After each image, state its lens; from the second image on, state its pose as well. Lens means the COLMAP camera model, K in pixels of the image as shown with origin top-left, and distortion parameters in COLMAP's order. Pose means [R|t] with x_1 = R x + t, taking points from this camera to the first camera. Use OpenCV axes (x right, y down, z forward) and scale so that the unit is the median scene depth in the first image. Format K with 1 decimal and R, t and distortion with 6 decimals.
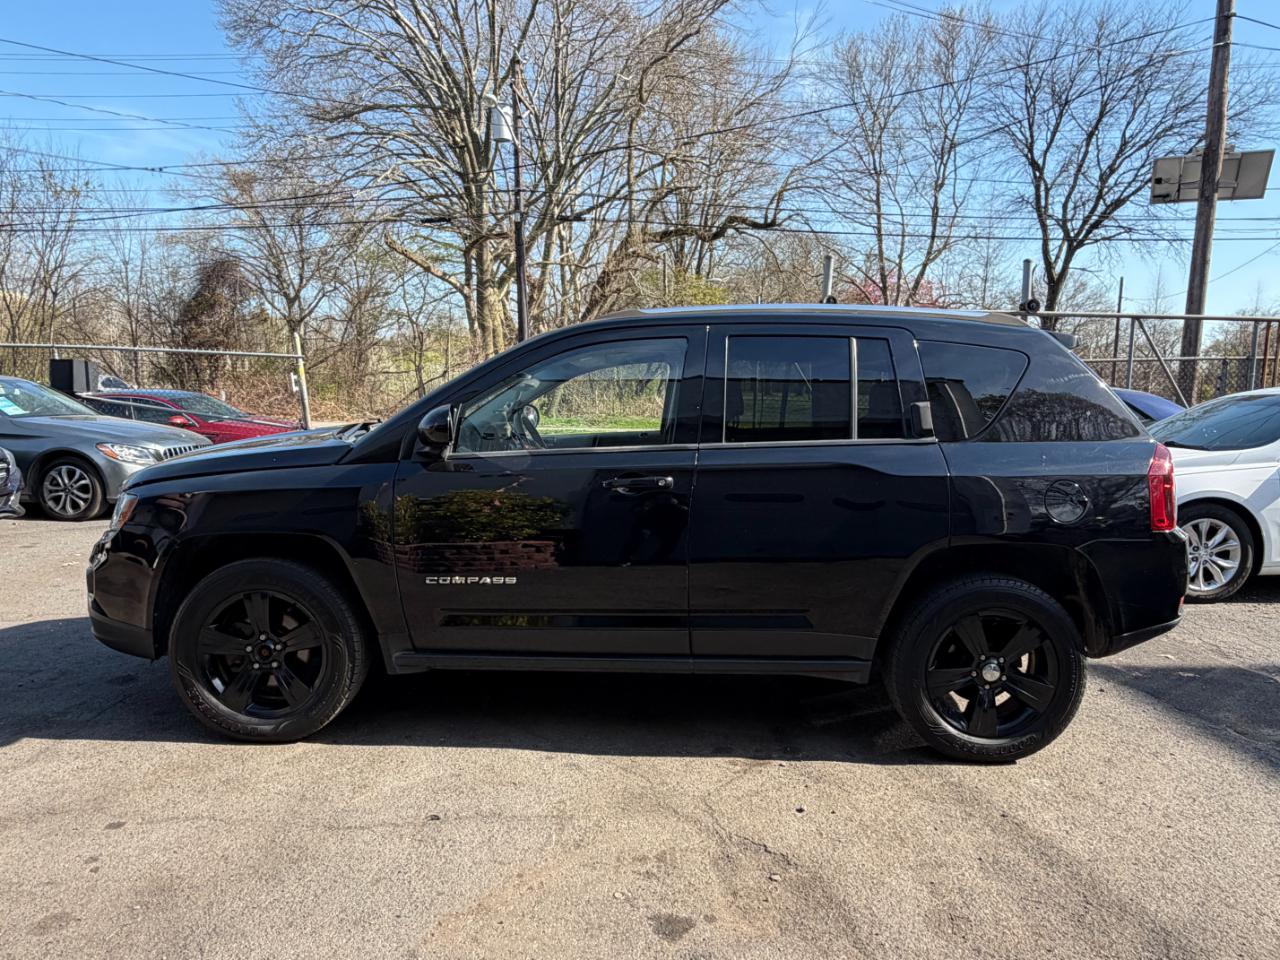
lens RADIAL K [[937.3, 0, 640.0], [0, 937.3, 480.0], [0, 0, 1]] dist [0.008628, -0.000165]
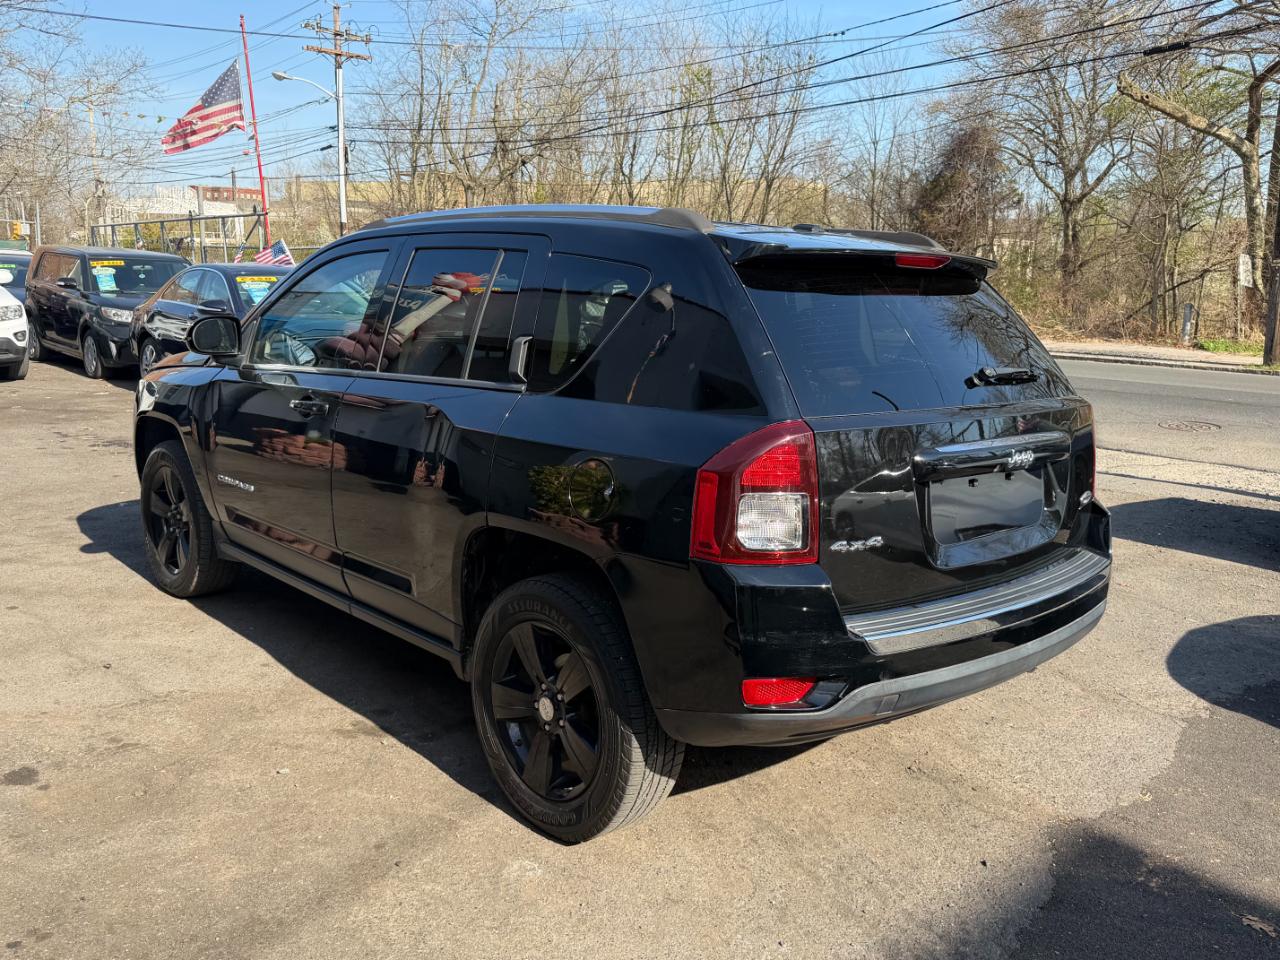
lens RADIAL K [[1279.2, 0, 632.8], [0, 1279.2, 480.9], [0, 0, 1]] dist [0.173116, -0.351842]
pose [[0.603949, 0.136587, -0.785232, 1.196924], [-0.096449, 0.990491, 0.098109, -0.079284], [0.791166, 0.016482, 0.611380, 0.432549]]
